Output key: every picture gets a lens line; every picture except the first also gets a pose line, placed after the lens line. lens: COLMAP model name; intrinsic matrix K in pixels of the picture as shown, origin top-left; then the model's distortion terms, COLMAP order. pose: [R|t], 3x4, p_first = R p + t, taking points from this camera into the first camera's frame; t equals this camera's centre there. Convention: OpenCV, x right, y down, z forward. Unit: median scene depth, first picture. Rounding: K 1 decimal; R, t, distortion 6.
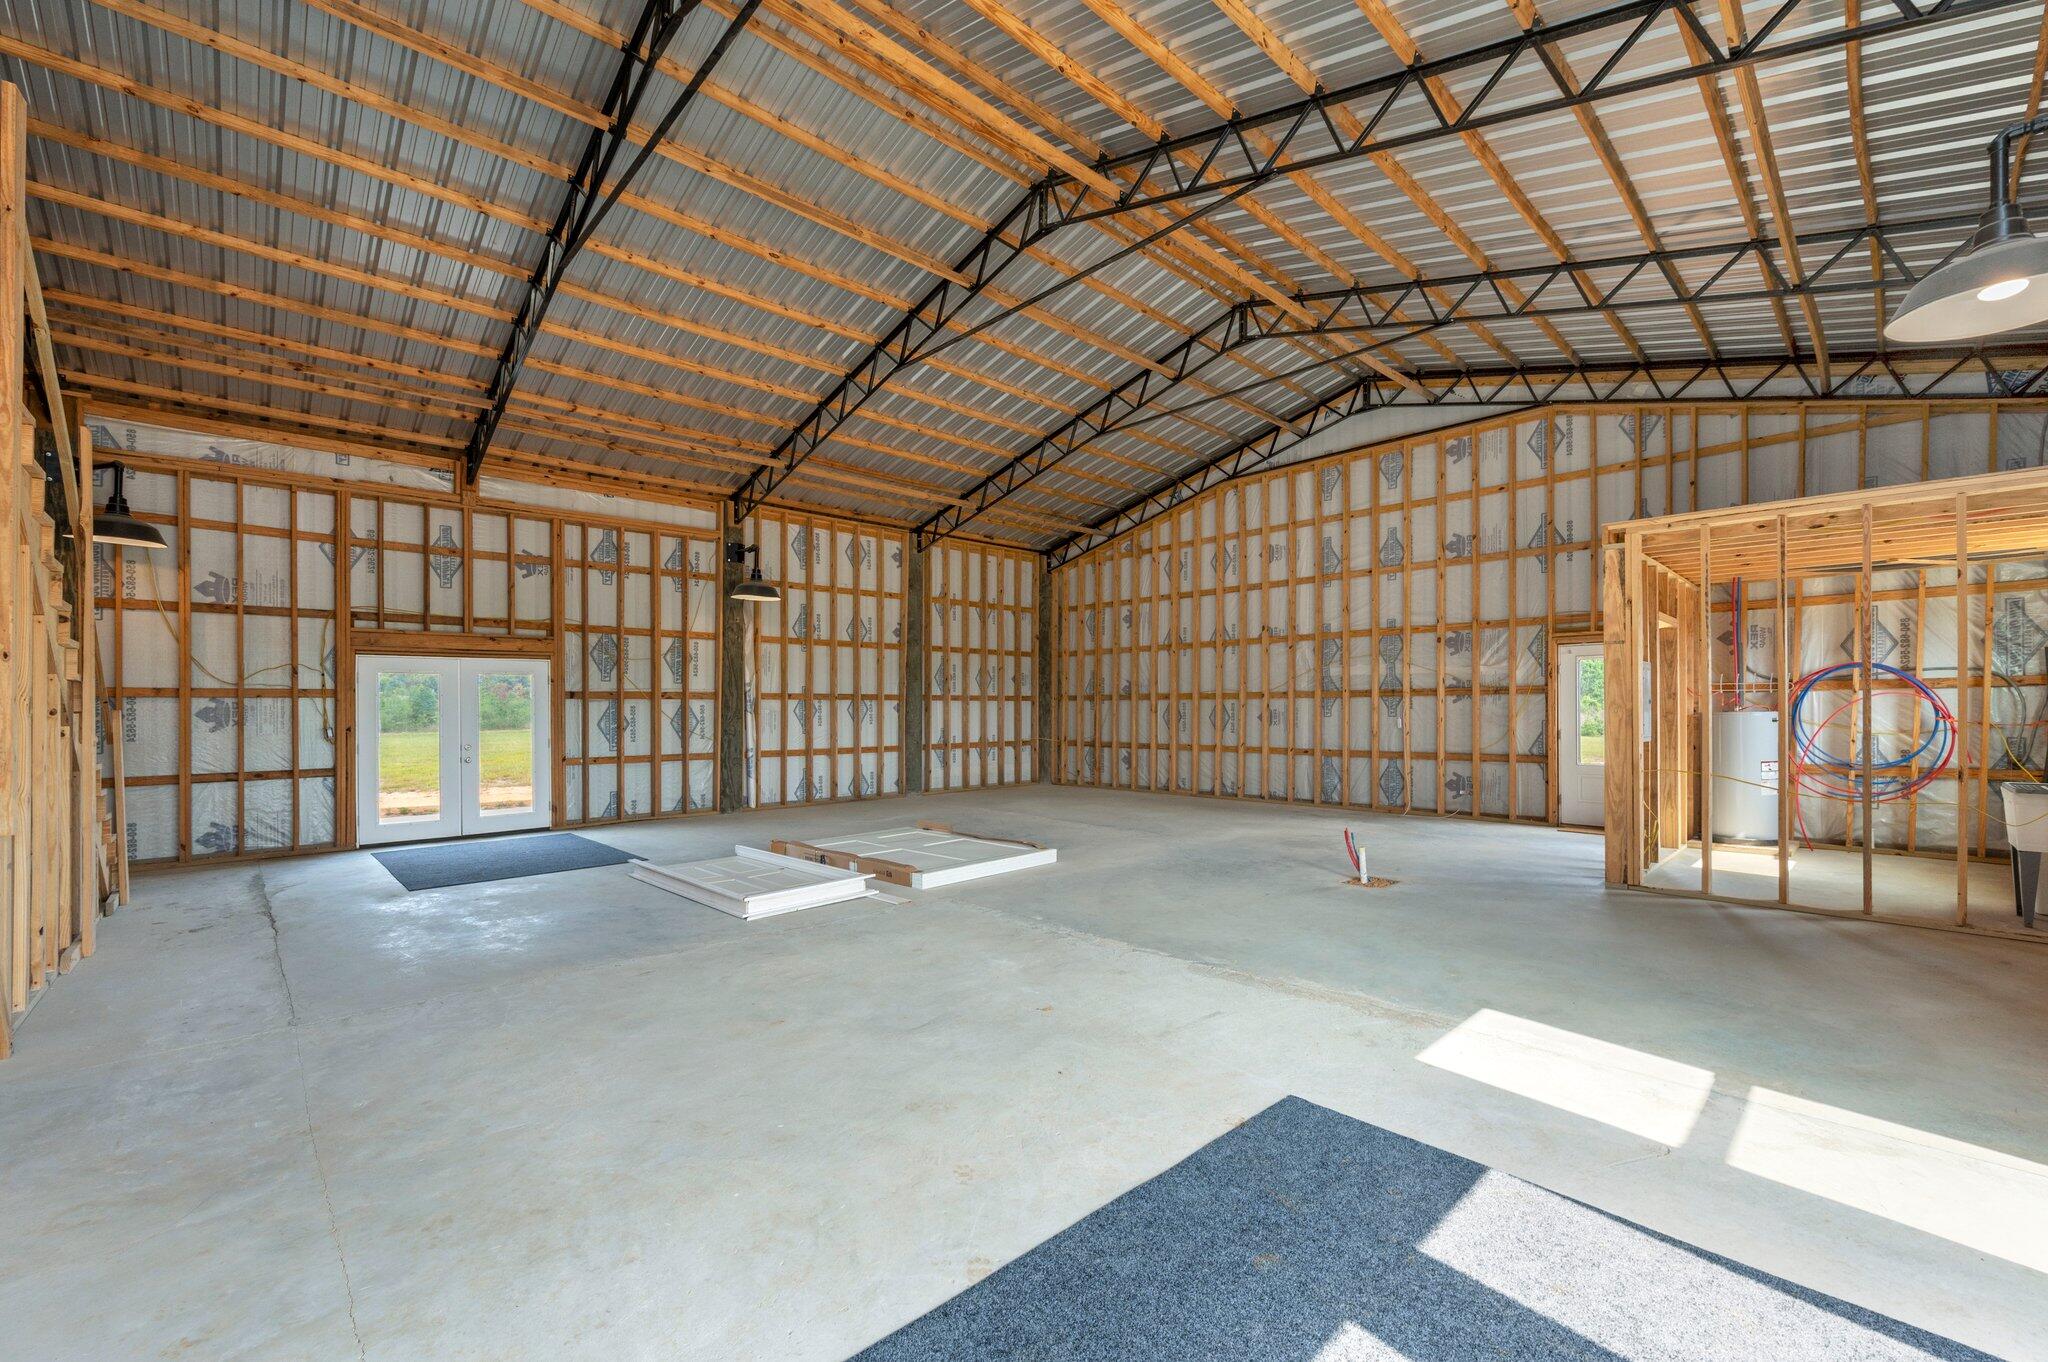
lens RADIAL K [[841.4, 0, 1016.6], [0, 841.4, 711.3], [0, 0, 1]] dist [-0.006395, -0.000273]
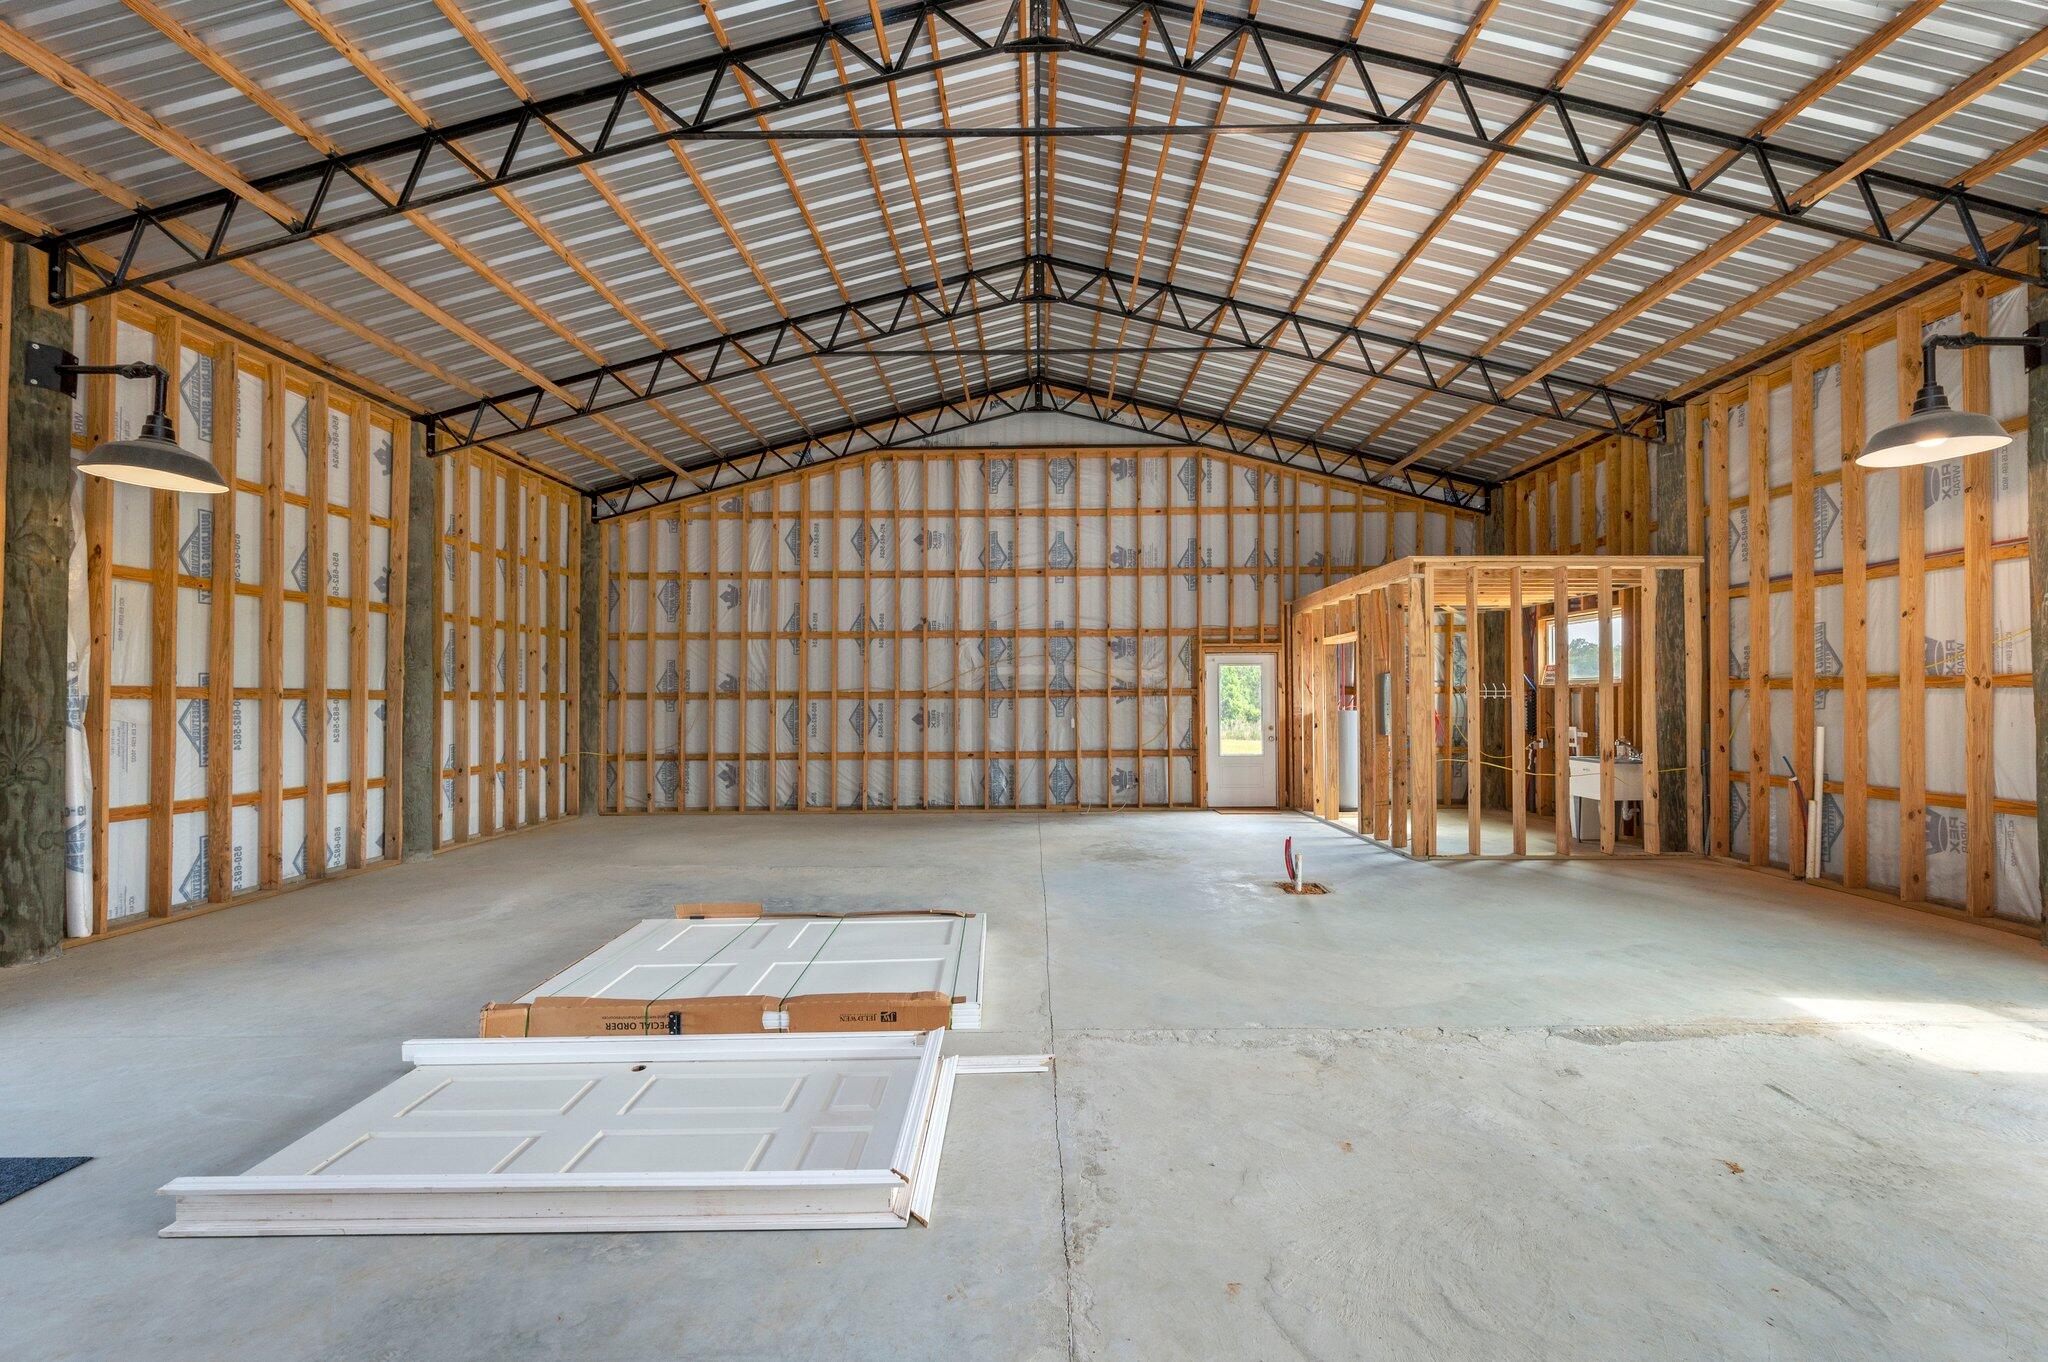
lens RADIAL K [[823.4, 0, 1028.6], [0, 823.4, 693.2], [0, 0, 1]] dist [-0.004702, -0.000096]
pose [[0.687403, 0.005684, 0.726254, -0.280756], [0.005710, 0.999896, -0.013230, -0.008525], [-0.726254, 0.013241, 0.687299, 0.316478]]
